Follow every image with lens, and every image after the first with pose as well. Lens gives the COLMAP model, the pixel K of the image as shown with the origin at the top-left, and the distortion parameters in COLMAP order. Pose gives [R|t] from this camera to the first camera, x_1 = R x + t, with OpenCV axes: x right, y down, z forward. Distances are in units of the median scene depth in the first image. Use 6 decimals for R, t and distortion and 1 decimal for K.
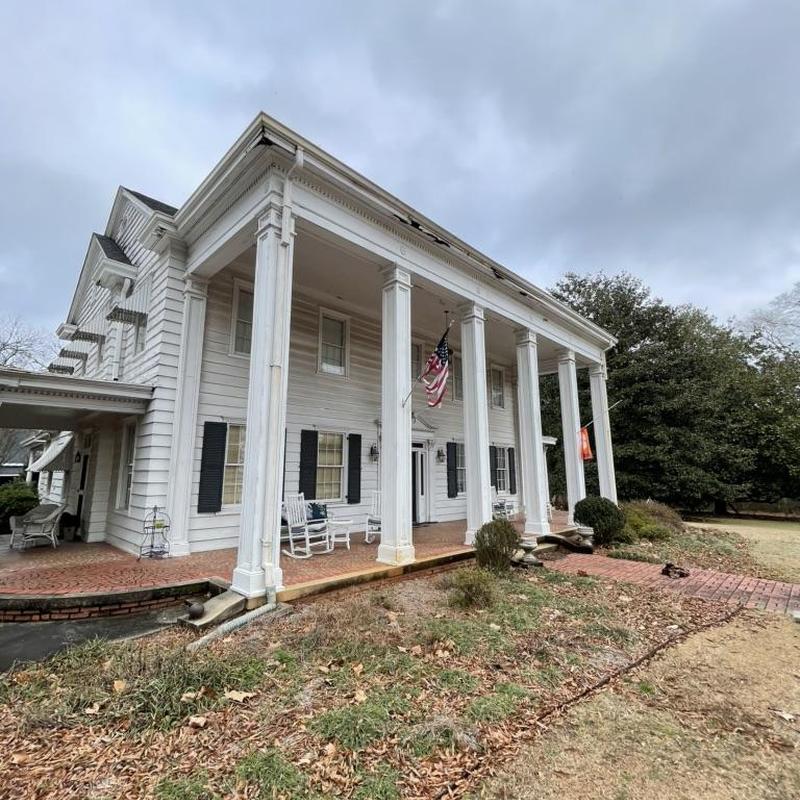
lens RADIAL K [[423.0, 0, 397.1], [0, 423.0, 396.7], [0, 0, 1]] dist [-0.004583, -0.001135]
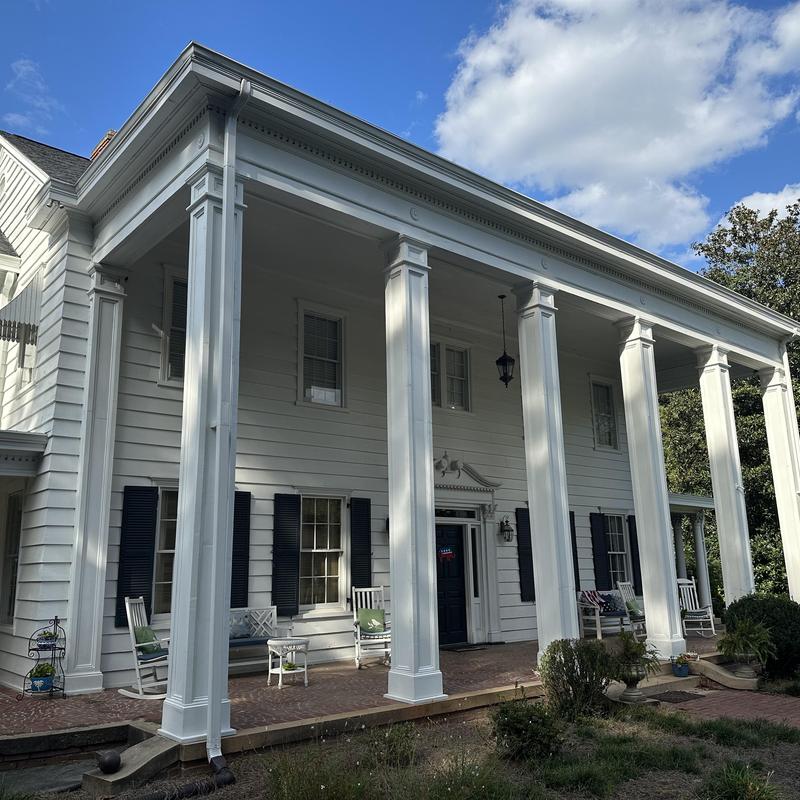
lens RADIAL K [[735.7, 0, 400.0], [0, 735.7, 400.0], [0, 0, 1]] dist [0.112515, -0.197305]
pose [[0.995628, -0.037215, -0.085673, 0.074725], [0.033467, 0.998437, -0.044770, -0.008307], [0.087205, 0.041707, 0.995317, -0.117509]]
